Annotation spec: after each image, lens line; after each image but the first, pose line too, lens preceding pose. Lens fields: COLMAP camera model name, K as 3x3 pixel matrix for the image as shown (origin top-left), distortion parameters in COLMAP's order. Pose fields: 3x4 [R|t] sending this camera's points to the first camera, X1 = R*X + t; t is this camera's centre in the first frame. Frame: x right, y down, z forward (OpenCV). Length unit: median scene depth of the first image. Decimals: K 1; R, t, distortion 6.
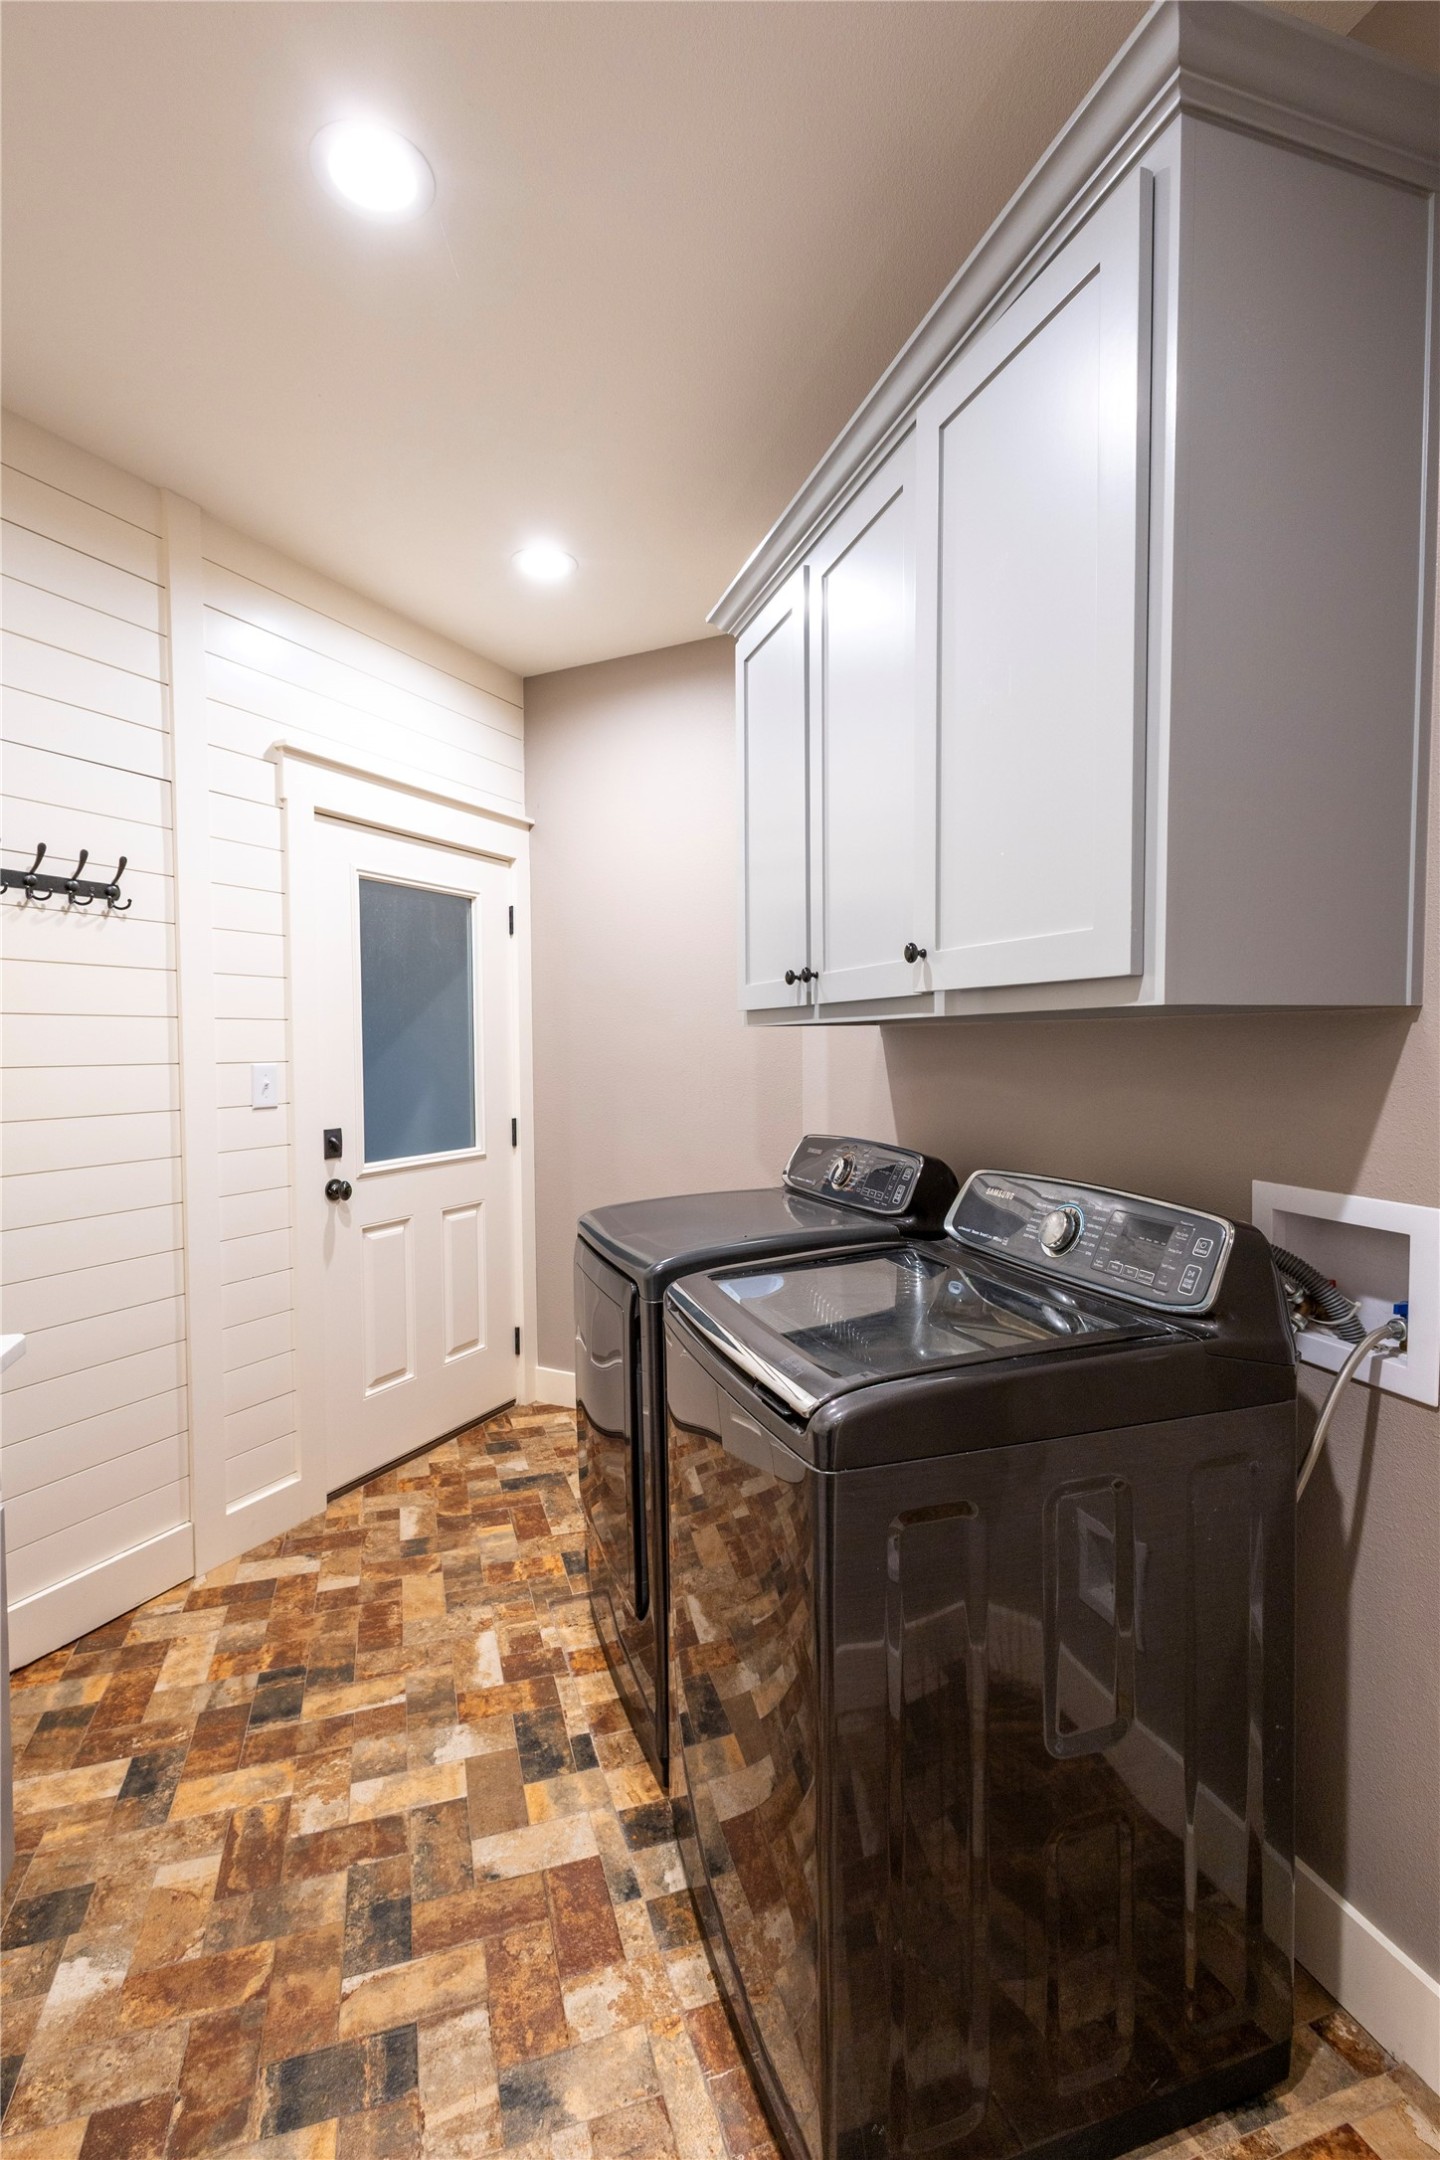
lens RADIAL K [[987.3, 0, 720.5], [0, 987.3, 1080.8], [0, 0, 1]] dist [0.012581, -0.005696]
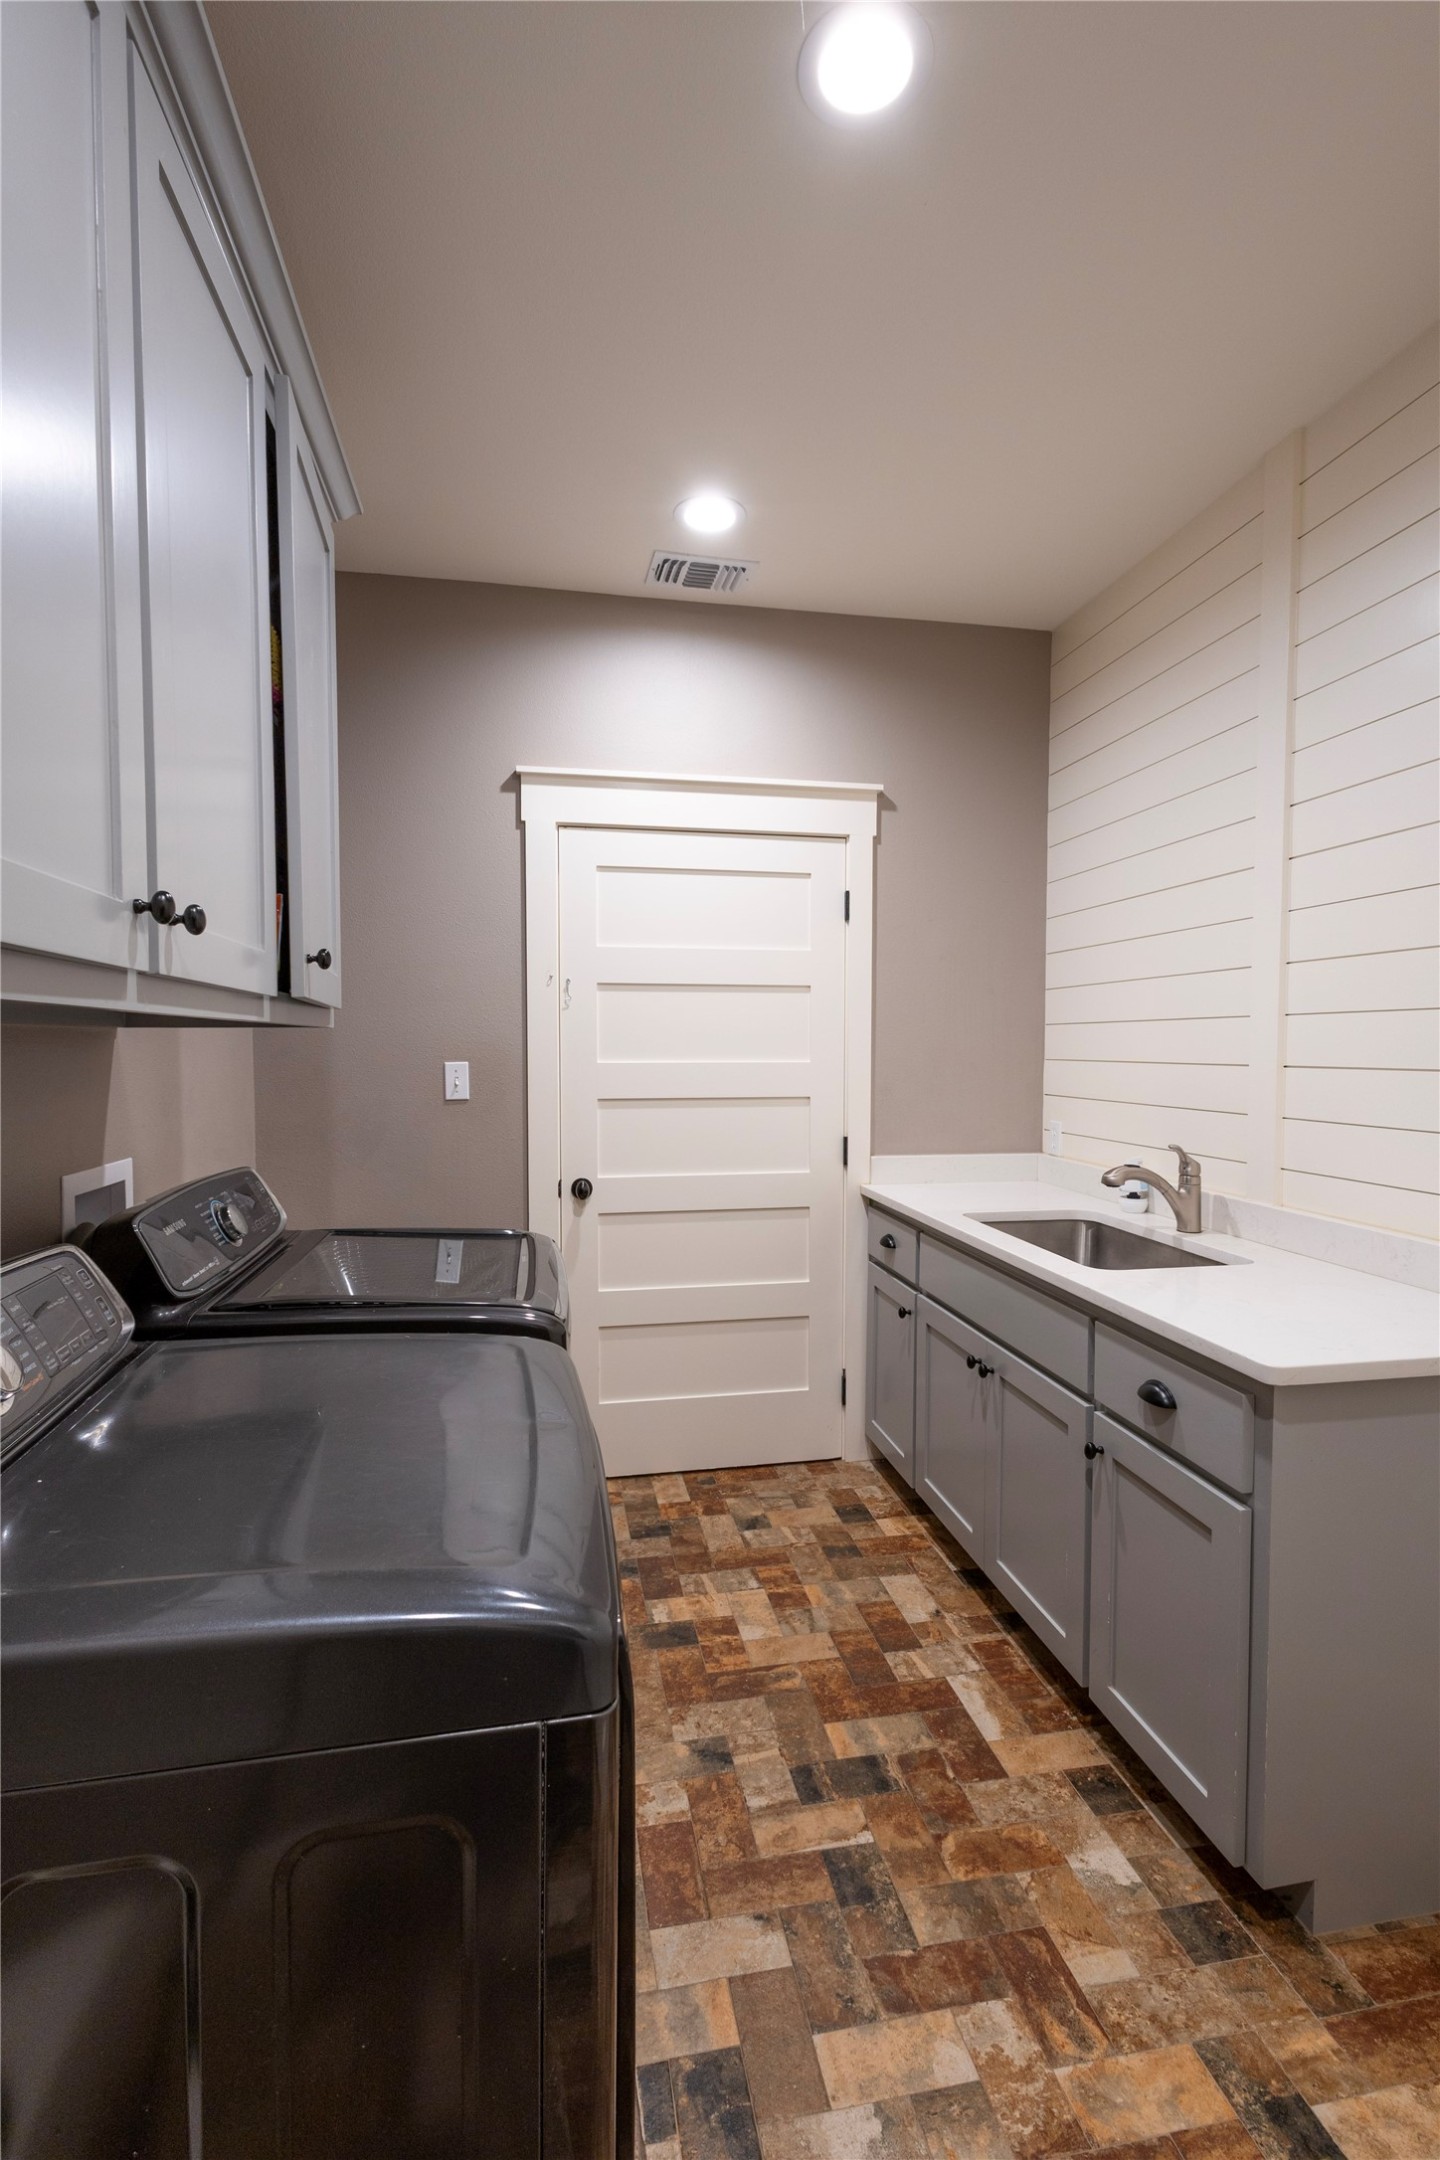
lens RADIAL K [[987.3, 0, 720.9], [0, 987.3, 1079.5], [0, 0, 1]] dist [0.012581, -0.005696]
pose [[-0.991367, 0.006939, 0.130931, -0.343109], [0.016598, 0.997206, 0.072831, -0.078683], [-0.130060, 0.074375, -0.988713, 2.016385]]
